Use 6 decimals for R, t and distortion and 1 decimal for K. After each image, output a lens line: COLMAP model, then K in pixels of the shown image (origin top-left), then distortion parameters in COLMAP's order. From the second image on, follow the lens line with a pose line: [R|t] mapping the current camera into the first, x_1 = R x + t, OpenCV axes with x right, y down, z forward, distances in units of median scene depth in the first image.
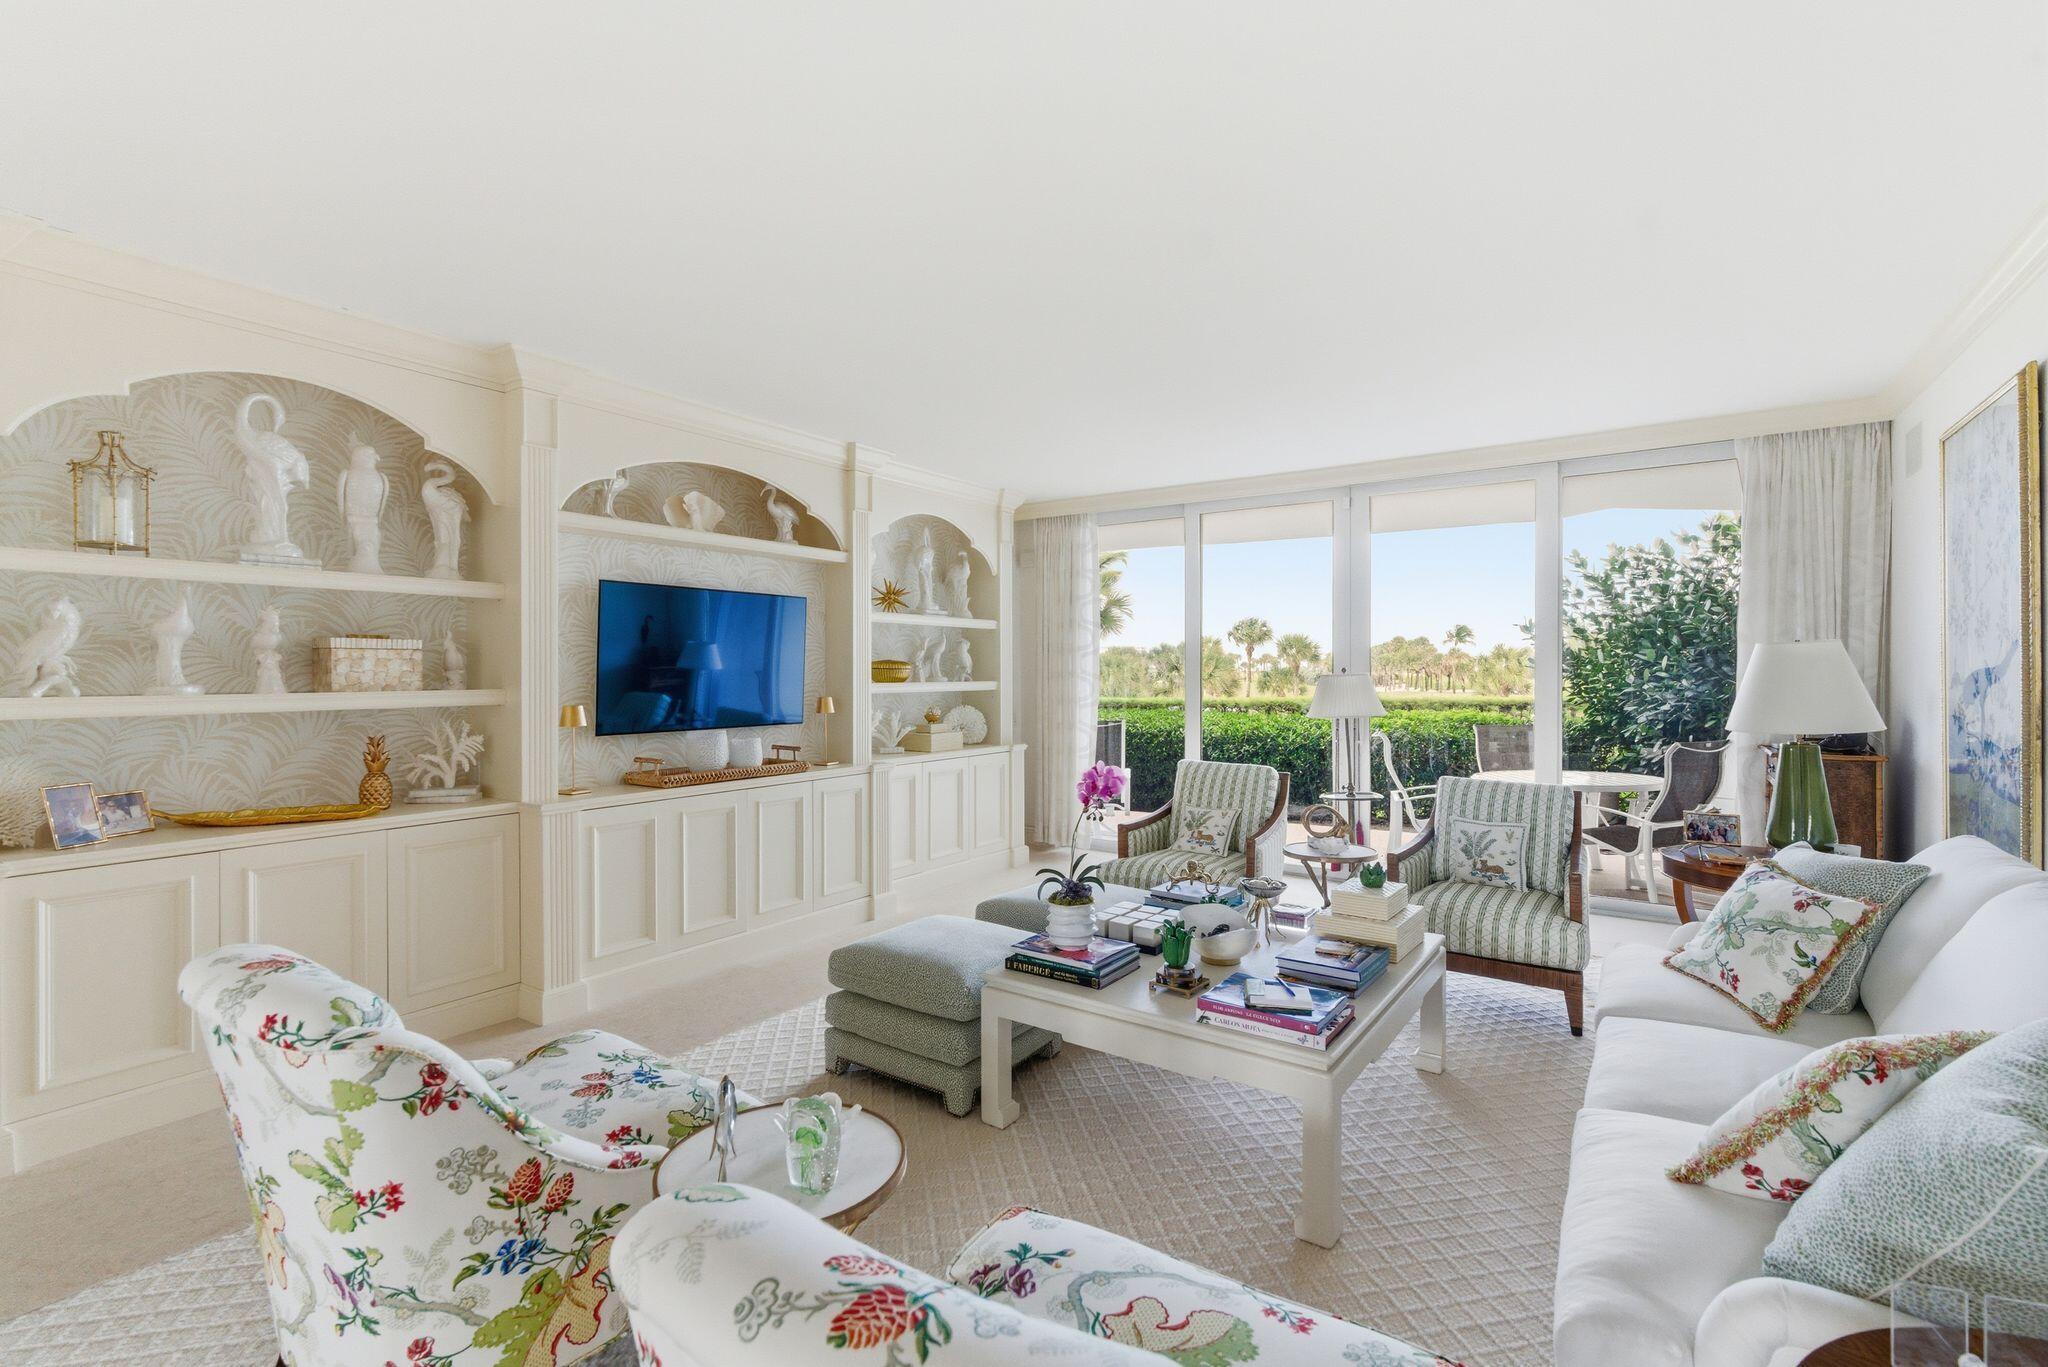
lens RADIAL K [[955.5, 0, 1022.5], [0, 955.5, 673.0], [0, 0, 1]] dist [0.005960, 0.000480]
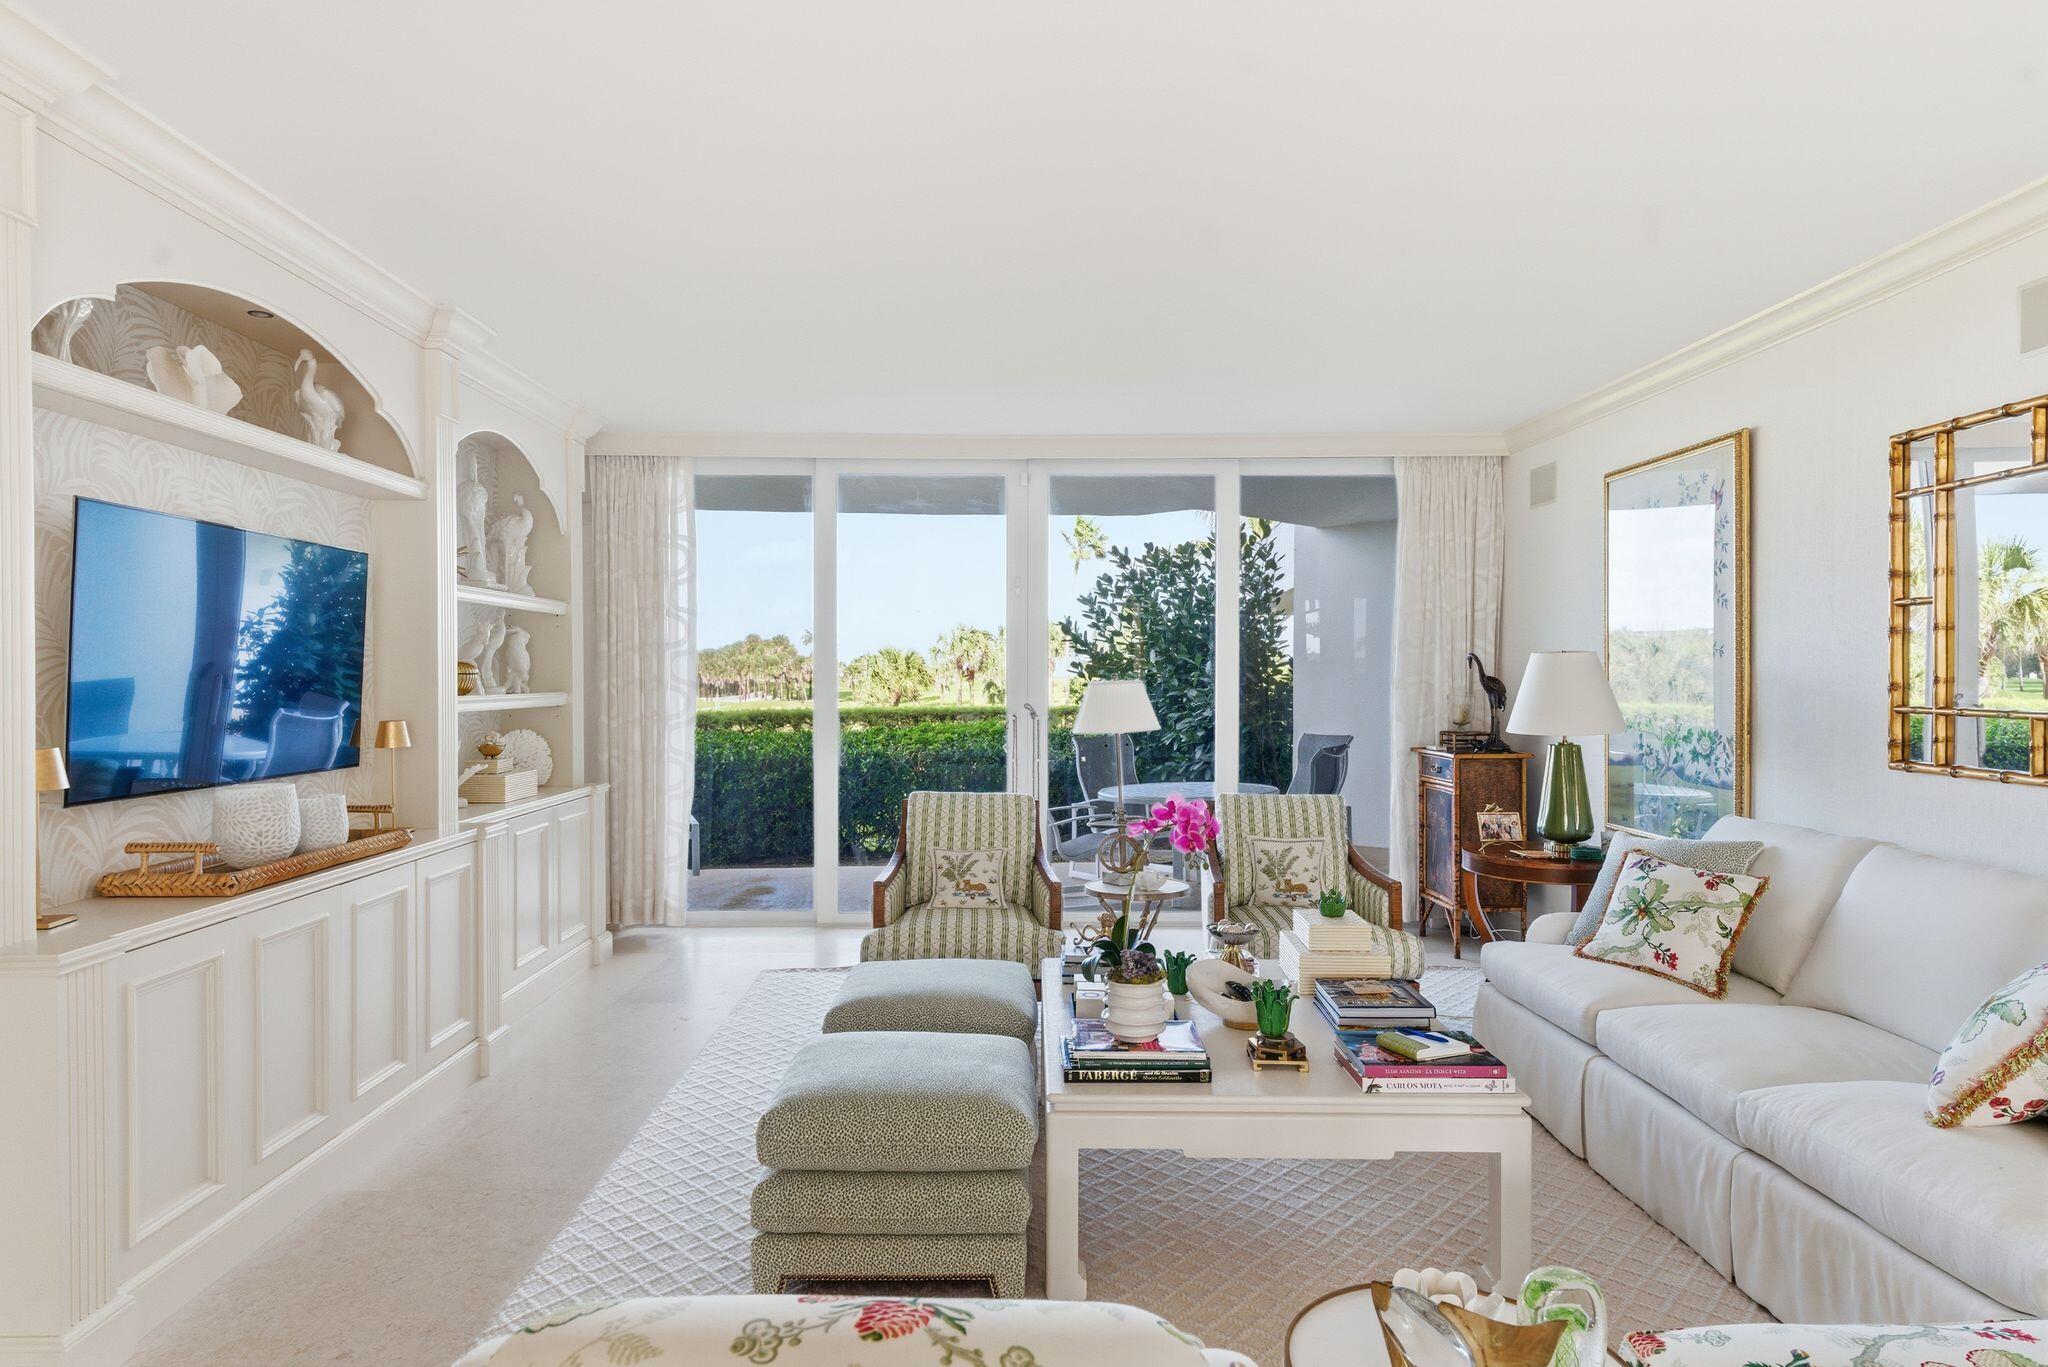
lens RADIAL K [[1218.6, 0, 1022.8], [0, 1218.6, 686.2], [0, 0, 1]] dist [0.021746, -0.004723]
pose [[0.808057, -0.003757, 0.589093, -0.424363], [0.000104, 0.999981, 0.006235, -0.001332], [-0.589104, -0.004977, 0.808042, 0.185540]]
